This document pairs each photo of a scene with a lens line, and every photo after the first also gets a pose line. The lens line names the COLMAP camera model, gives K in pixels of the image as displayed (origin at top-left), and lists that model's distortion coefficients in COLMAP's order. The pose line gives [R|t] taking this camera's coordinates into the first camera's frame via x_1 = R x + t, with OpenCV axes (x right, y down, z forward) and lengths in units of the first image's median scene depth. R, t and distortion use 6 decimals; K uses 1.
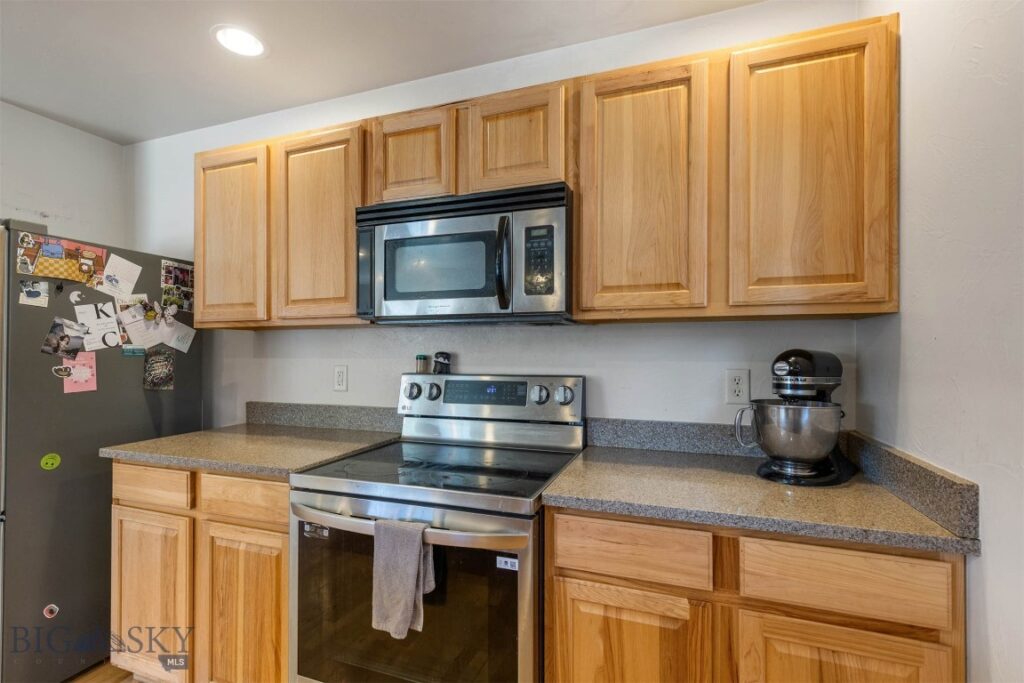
lens RADIAL K [[462.5, 0, 512.0], [0, 462.5, 341.5], [0, 0, 1]] dist [-0.000199, 0.000051]
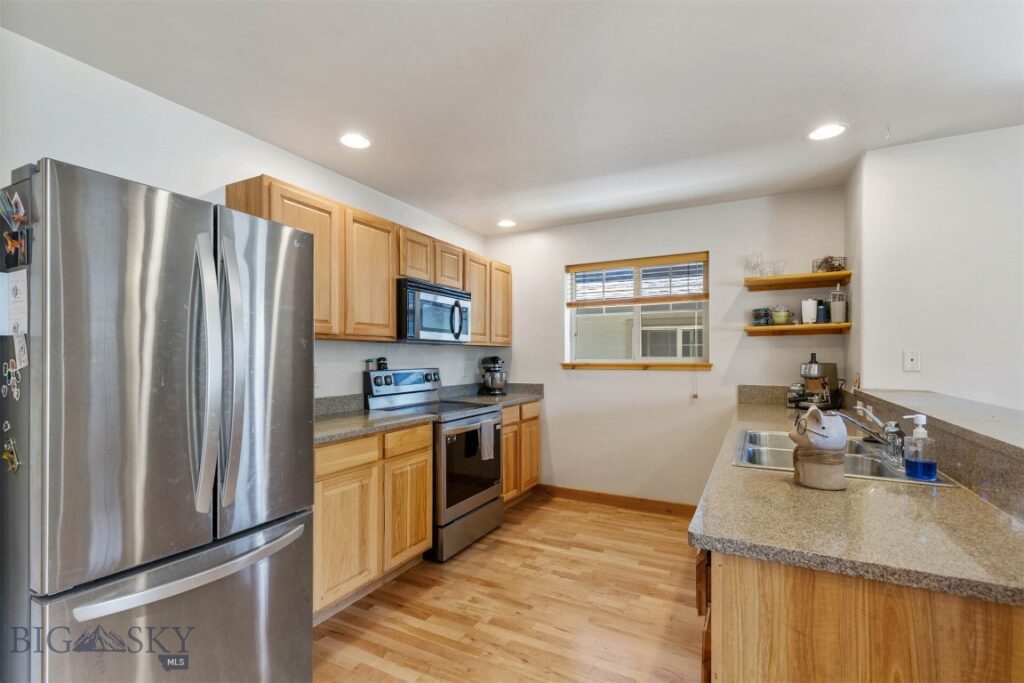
lens RADIAL K [[462.5, 0, 512.0], [0, 462.5, 341.5], [0, 0, 1]] dist [-0.000199, 0.000051]
pose [[0.136450, 0.029480, 0.990208, -2.259863], [-0.018938, 0.999452, -0.027145, 0.002352], [-0.990466, -0.015049, 0.136934, 0.371299]]
